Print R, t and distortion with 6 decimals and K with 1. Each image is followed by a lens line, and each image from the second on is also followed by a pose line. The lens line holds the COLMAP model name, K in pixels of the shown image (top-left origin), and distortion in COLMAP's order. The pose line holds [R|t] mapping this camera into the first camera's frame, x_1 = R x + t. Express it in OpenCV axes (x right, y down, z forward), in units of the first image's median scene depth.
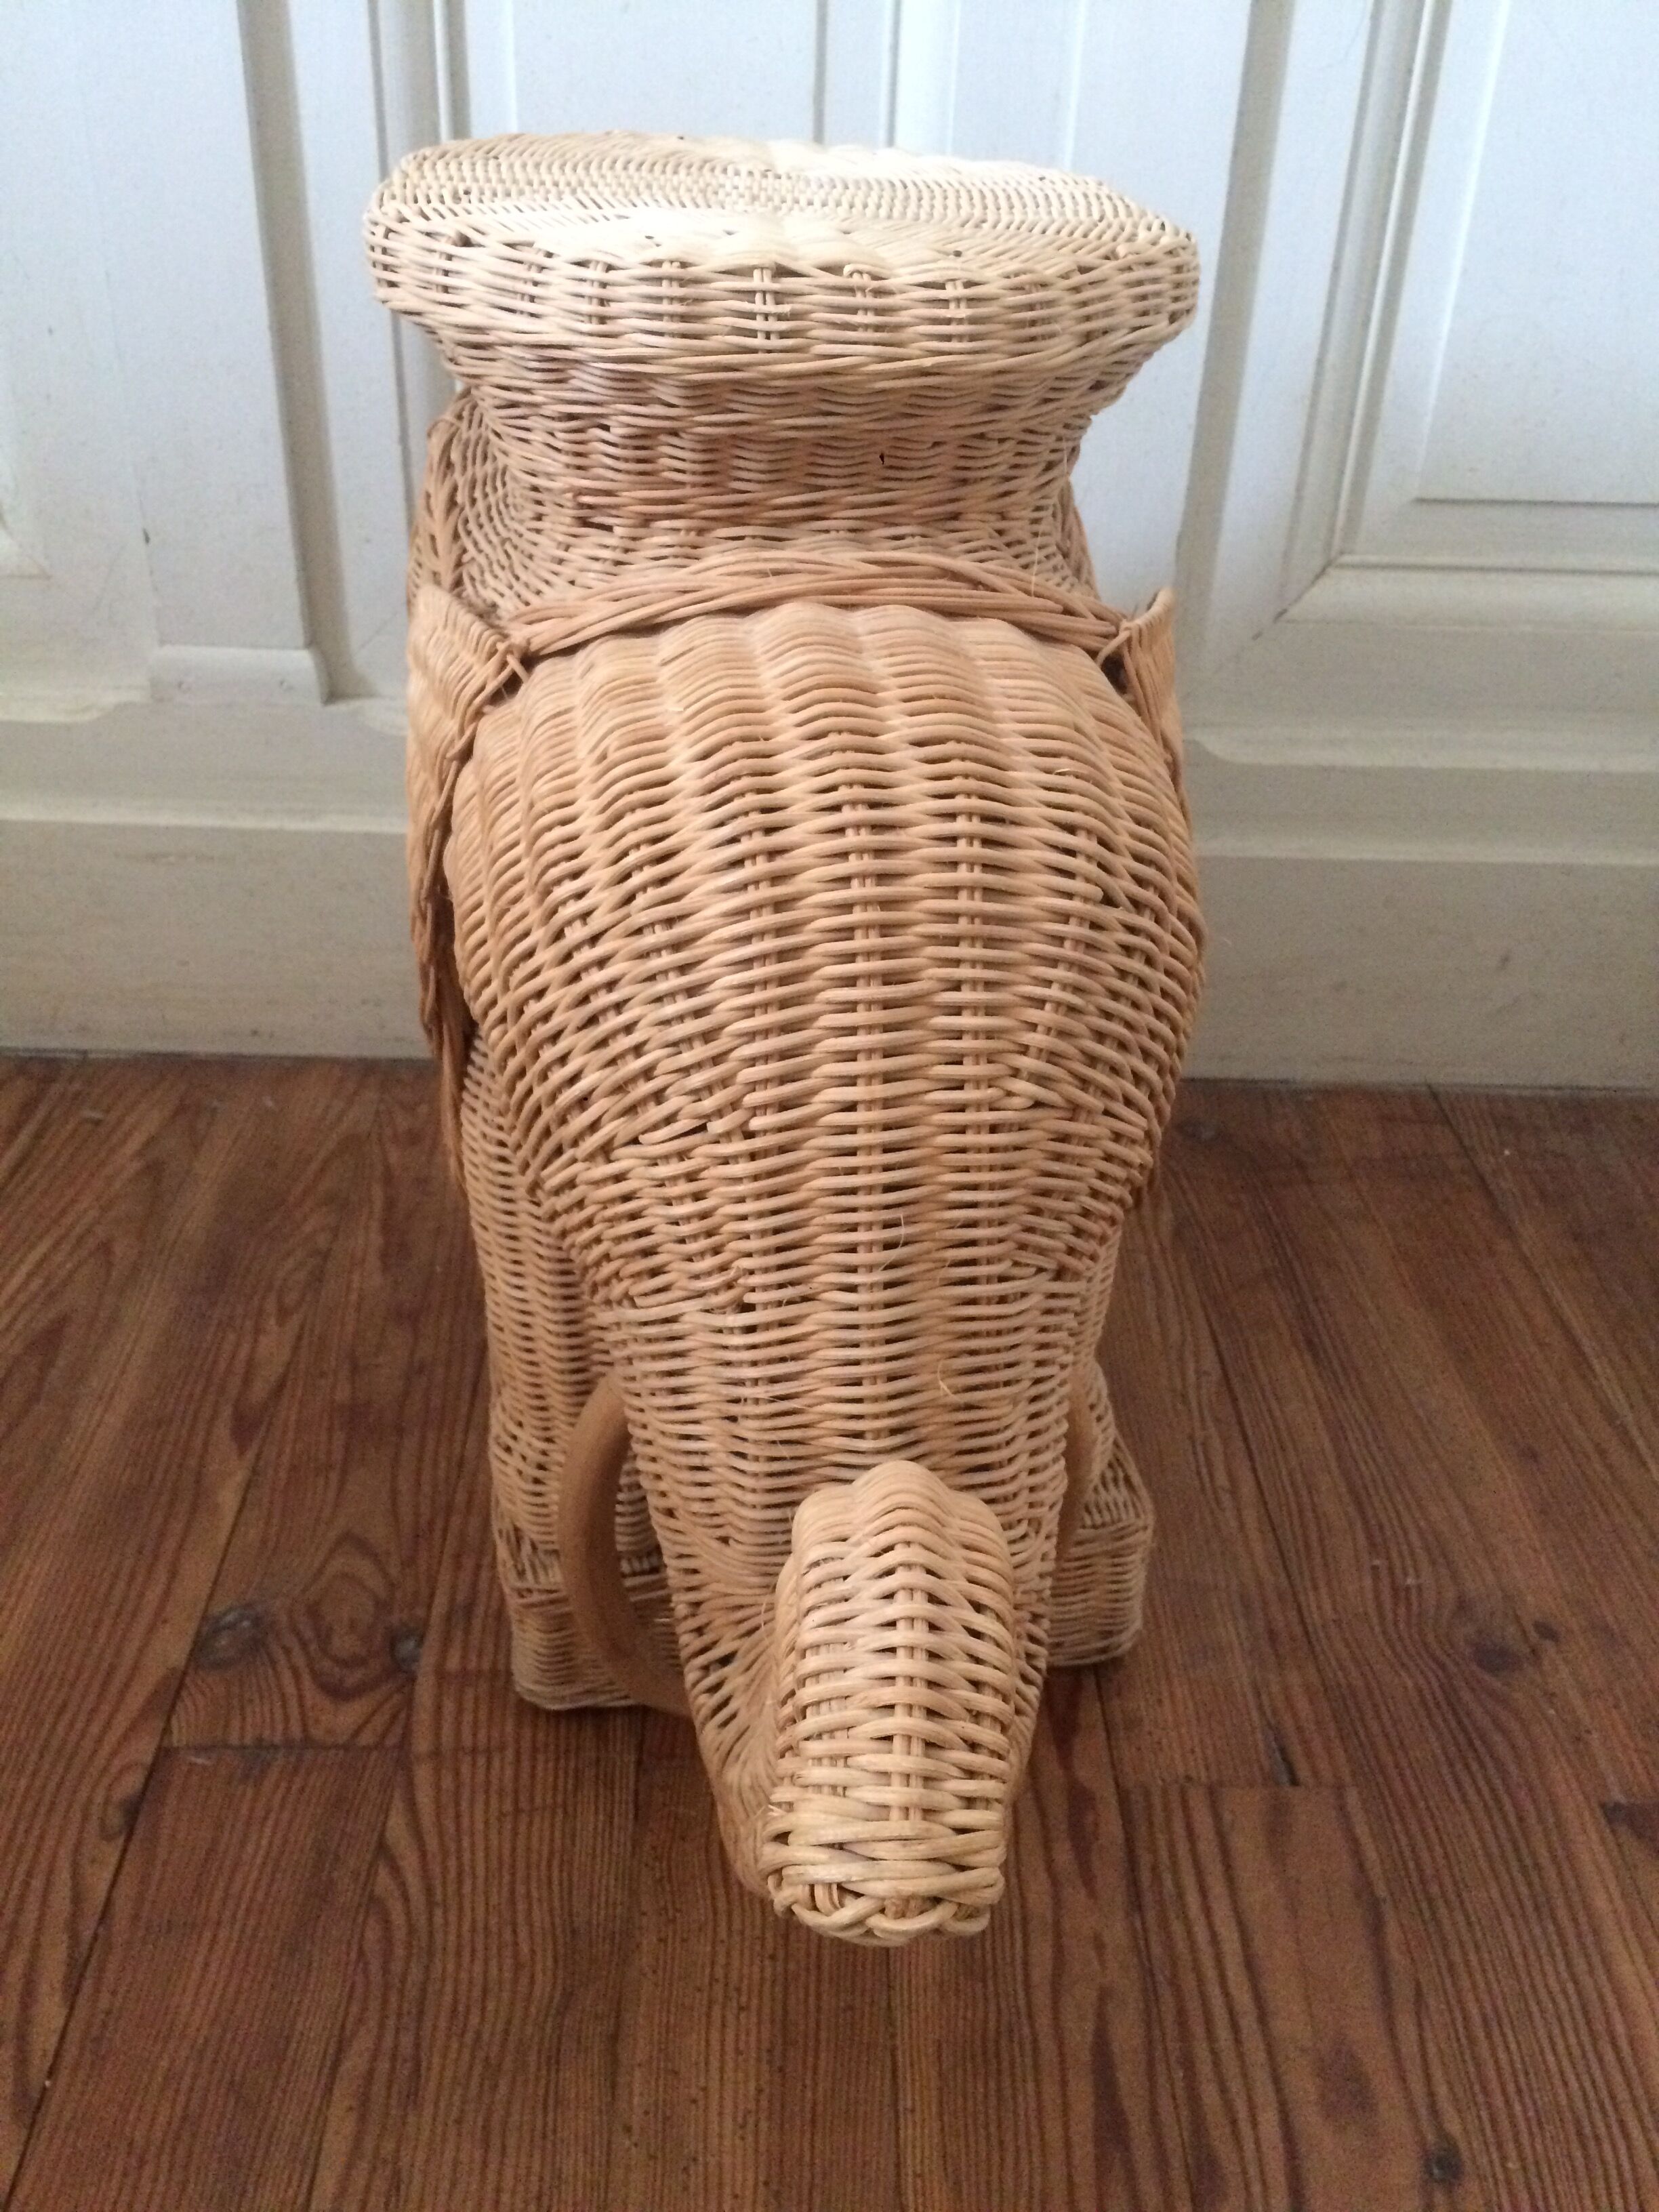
lens RADIAL K [[1850.7, 0, 829.5], [0, 1850.7, 1106.0], [0, 0, 1]] dist [-0.006990, -0.010754]
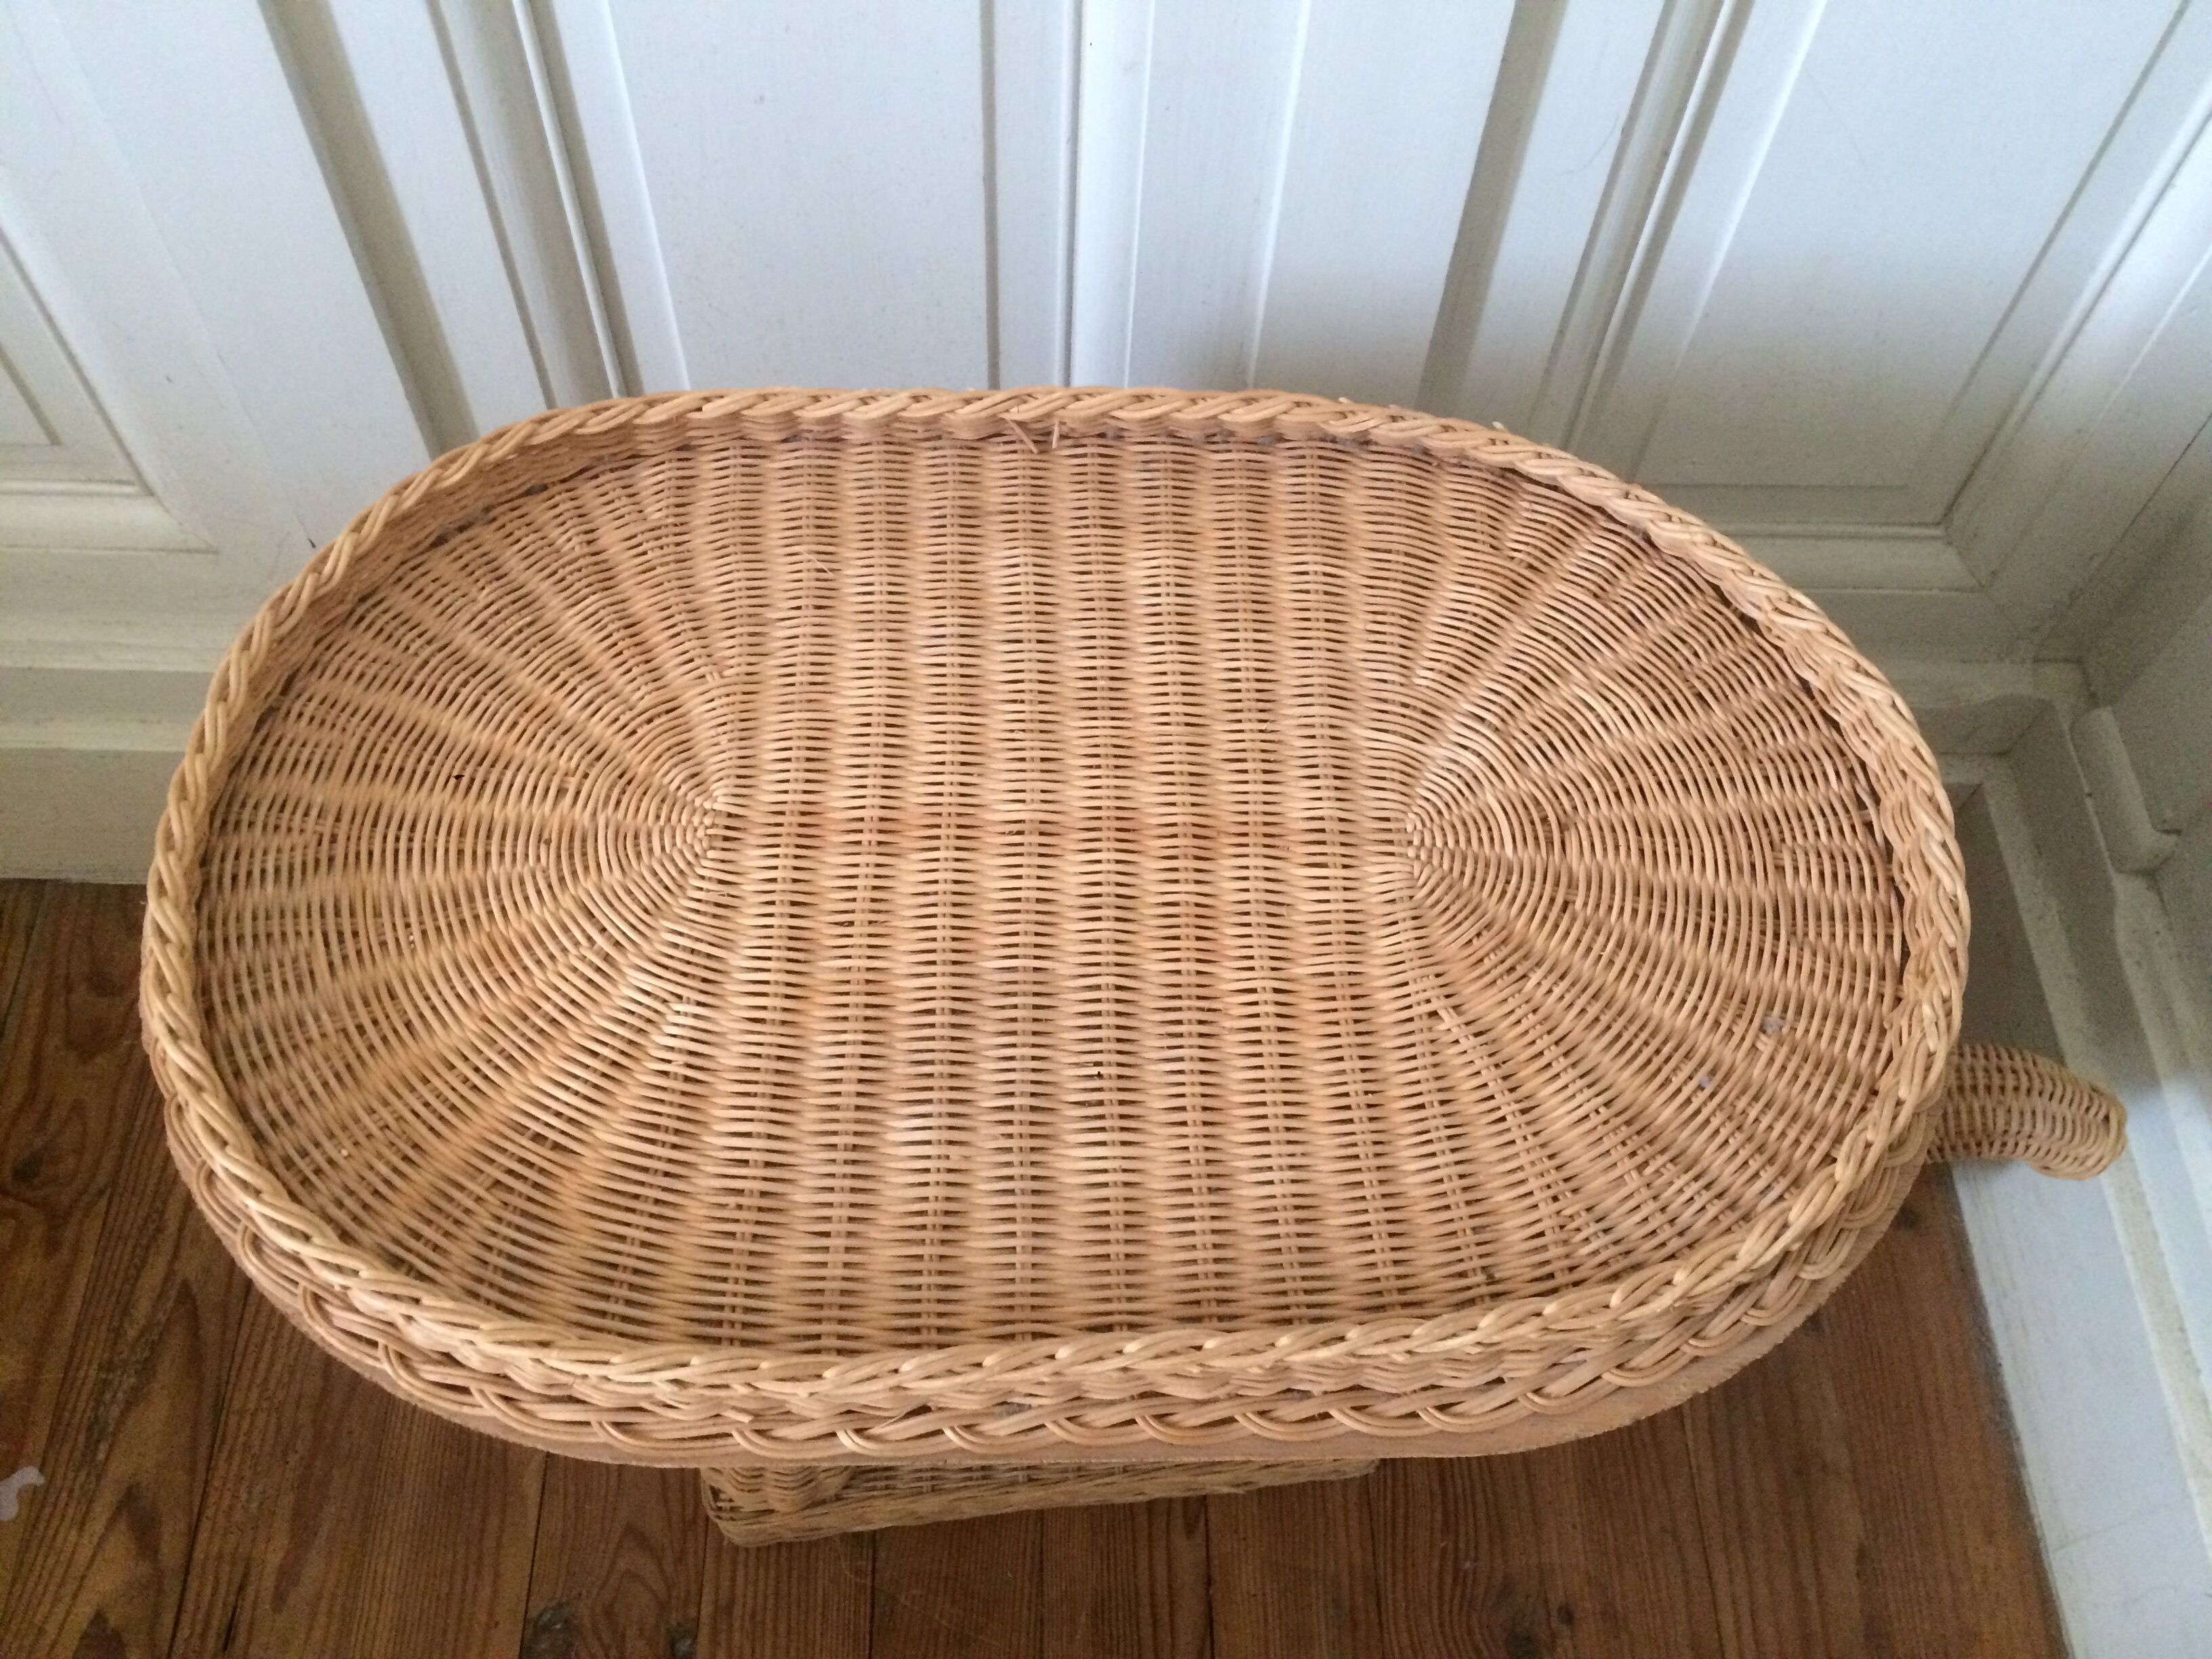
lens RADIAL K [[1850.7, 0, 1106.0], [0, 1850.7, 829.5], [0, 0, 1]] dist [-0.006990, -0.010754]
pose [[0.999834, 0.016508, -0.007770, 0.058918], [-0.011029, 0.886102, 0.463359, -0.687553], [0.014534, -0.463196, 0.886137, 0.093849]]
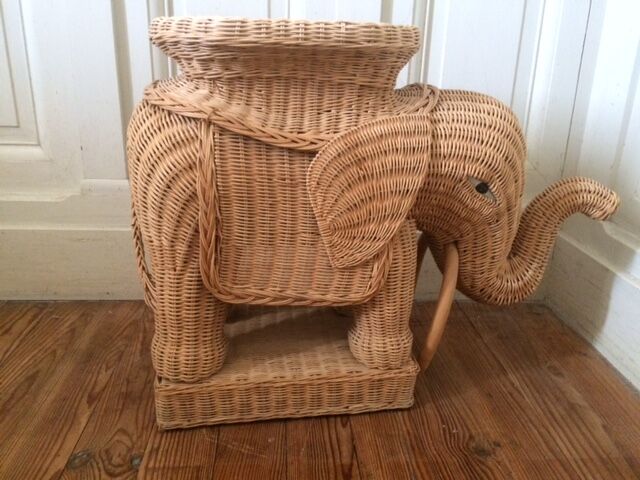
lens RADIAL K [[535.5, 0, 320.0], [0, 535.5, 240.0], [0, 0, 1]] dist [-0.006990, -0.010754]
pose [[0.998711, -0.024228, 0.044606, 0.040950], [0.033246, 0.976242, -0.214115, 0.108959], [-0.038359, 0.215322, 0.975789, 0.023622]]
